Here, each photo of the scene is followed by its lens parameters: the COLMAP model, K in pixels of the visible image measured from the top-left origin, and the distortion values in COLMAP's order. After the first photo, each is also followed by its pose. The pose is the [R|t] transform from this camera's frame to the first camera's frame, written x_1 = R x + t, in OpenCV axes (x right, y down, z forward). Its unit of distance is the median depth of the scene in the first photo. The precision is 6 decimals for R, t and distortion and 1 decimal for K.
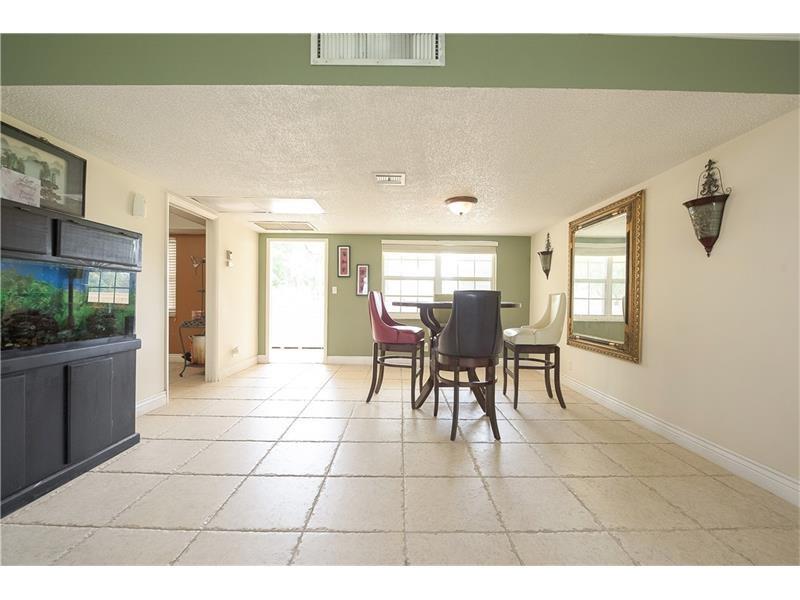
lens RADIAL K [[331.2, 0, 399.6], [0, 331.2, 307.9], [0, 0, 1]] dist [-0.009133, -0.000098]
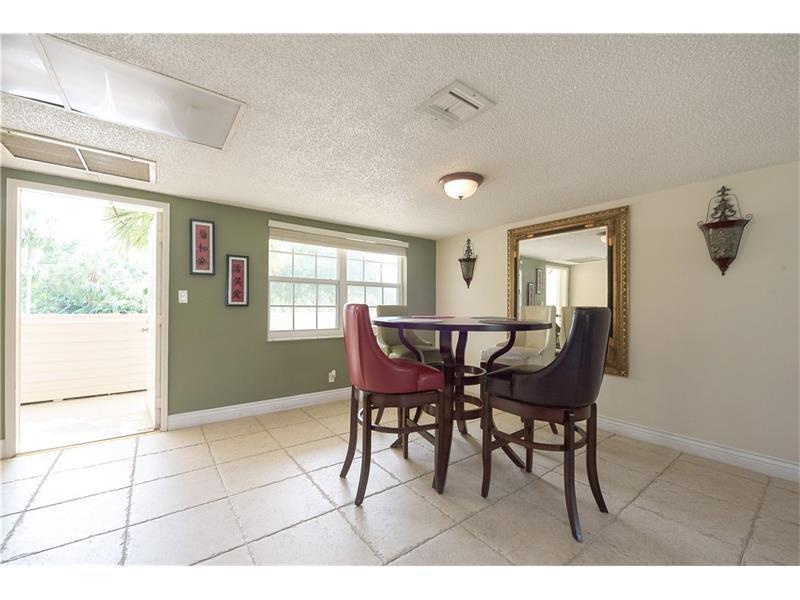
lens RADIAL K [[331.2, 0, 399.6], [0, 331.2, 307.9], [0, 0, 1]] dist [-0.009133, -0.000098]
pose [[0.802427, -0.008826, 0.596685, -0.375327], [0.015381, 0.999864, -0.005895, -0.039808], [-0.596552, 0.013908, 0.802454, 0.517283]]
